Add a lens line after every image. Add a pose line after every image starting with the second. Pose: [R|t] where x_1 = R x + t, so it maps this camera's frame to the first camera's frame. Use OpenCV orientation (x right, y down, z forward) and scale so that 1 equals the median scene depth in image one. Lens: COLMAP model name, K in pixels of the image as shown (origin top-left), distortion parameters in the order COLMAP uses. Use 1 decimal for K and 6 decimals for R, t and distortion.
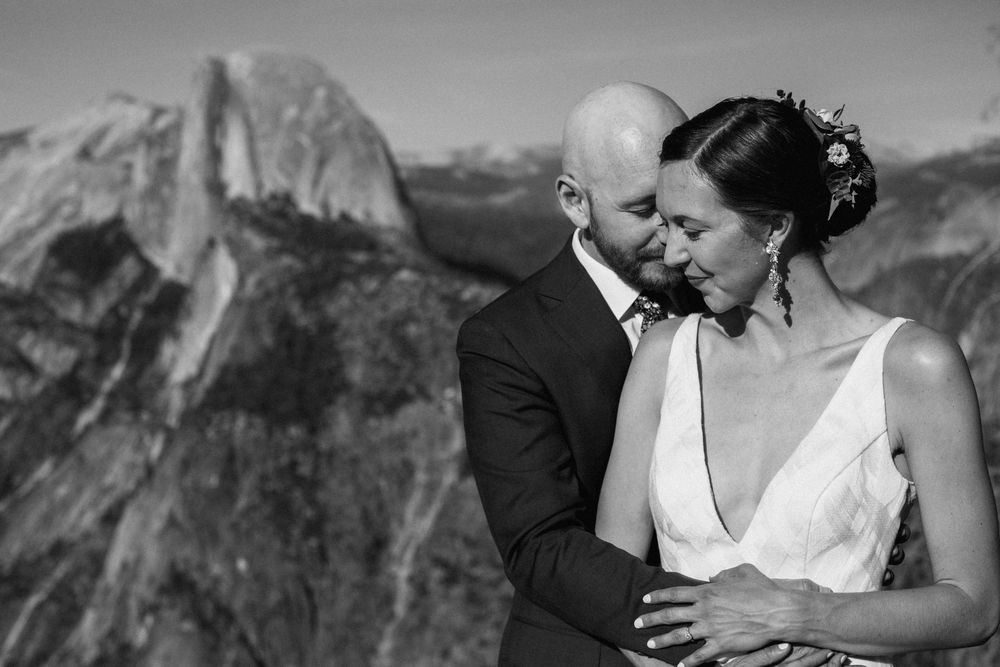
lens RADIAL K [[1446.2, 0, 499.9], [0, 1446.2, 333.7], [0, 0, 1]] dist [-0.014737, 0.000000]
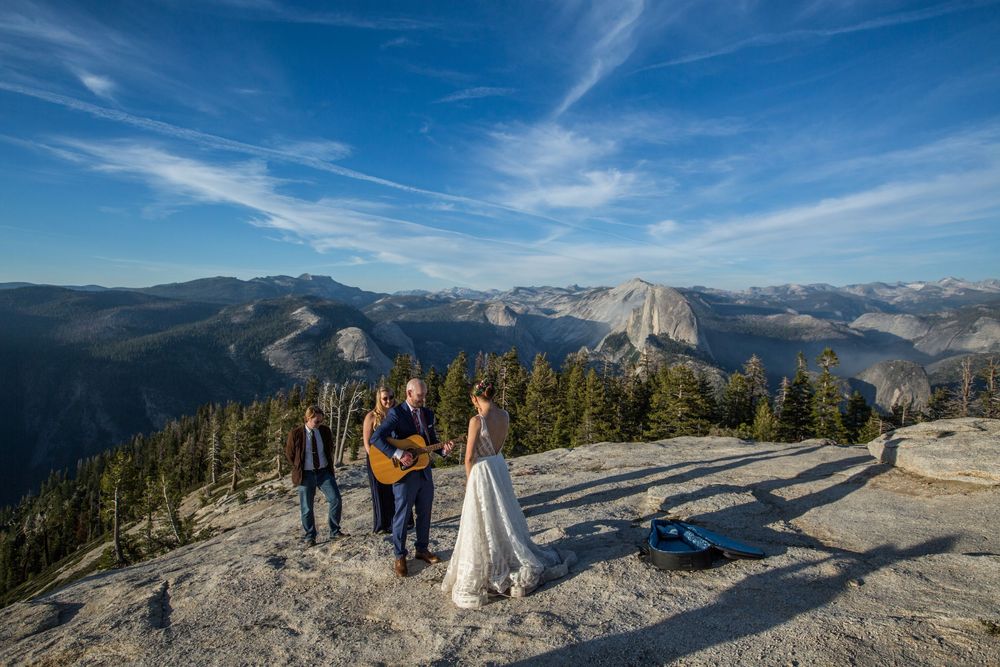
lens RADIAL K [[547.5, 0, 500.0], [0, 547.5, 335.5], [0, 0, 1]] dist [0.000056, 0.000085]
pose [[0.861620, 0.047738, -0.505304, 0.150186], [-0.051973, 0.998632, 0.005723, -0.064503], [0.504886, 0.021331, 0.862922, -0.309312]]
